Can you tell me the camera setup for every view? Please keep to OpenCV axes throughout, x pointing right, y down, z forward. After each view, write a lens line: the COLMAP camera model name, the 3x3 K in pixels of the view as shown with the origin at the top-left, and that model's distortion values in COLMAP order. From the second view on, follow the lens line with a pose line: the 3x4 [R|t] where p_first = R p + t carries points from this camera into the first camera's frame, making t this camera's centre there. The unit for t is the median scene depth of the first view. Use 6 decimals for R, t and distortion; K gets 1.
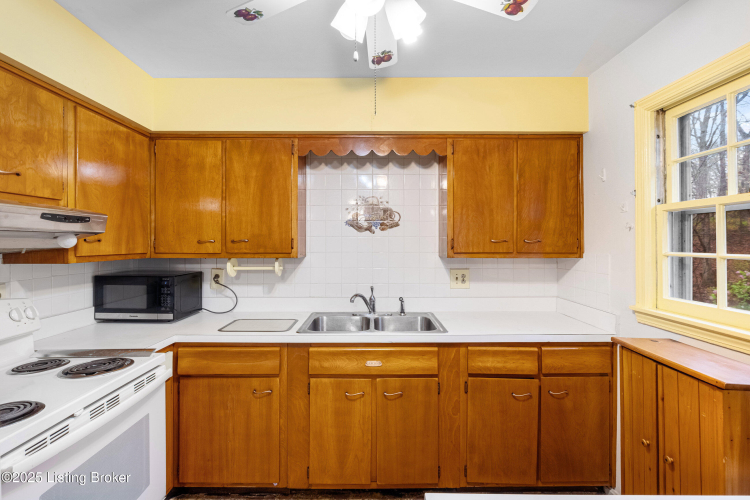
lens RADIAL K [[369.6, 0, 370.5], [0, 369.6, 236.7], [0, 0, 1]] dist [0.000524, -0.000016]
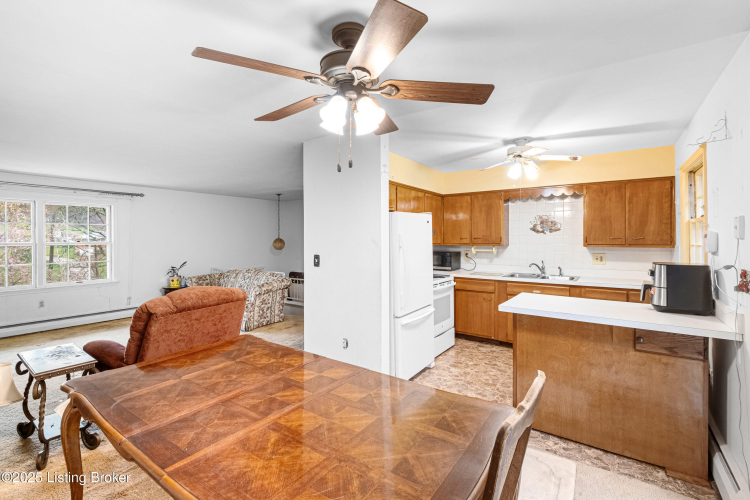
lens RADIAL K [[332.6, 0, 377.0], [0, 332.6, 242.7], [0, 0, 1]] dist [0.003074, -0.000802]
pose [[0.822064, 0.006977, -0.569352, 0.317248], [0.009056, 0.999638, 0.025325, -0.018724], [0.569322, -0.025975, 0.821704, -1.077862]]
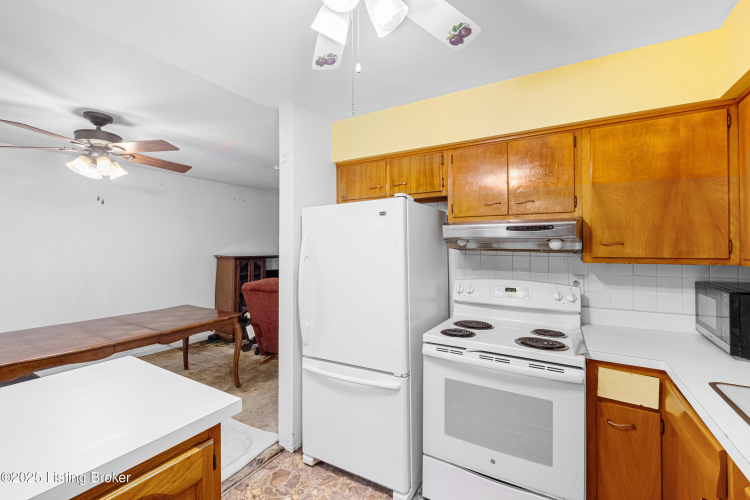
lens RADIAL K [[319.0, 0, 372.0], [0, 319.0, 244.6], [0, 0, 1]] dist [-0.000385, -0.000829]
pose [[-0.503937, -0.009118, -0.863692, 0.326858], [0.012670, 0.999759, -0.017947, 0.017549], [0.863647, -0.019987, -0.503700, 0.680561]]
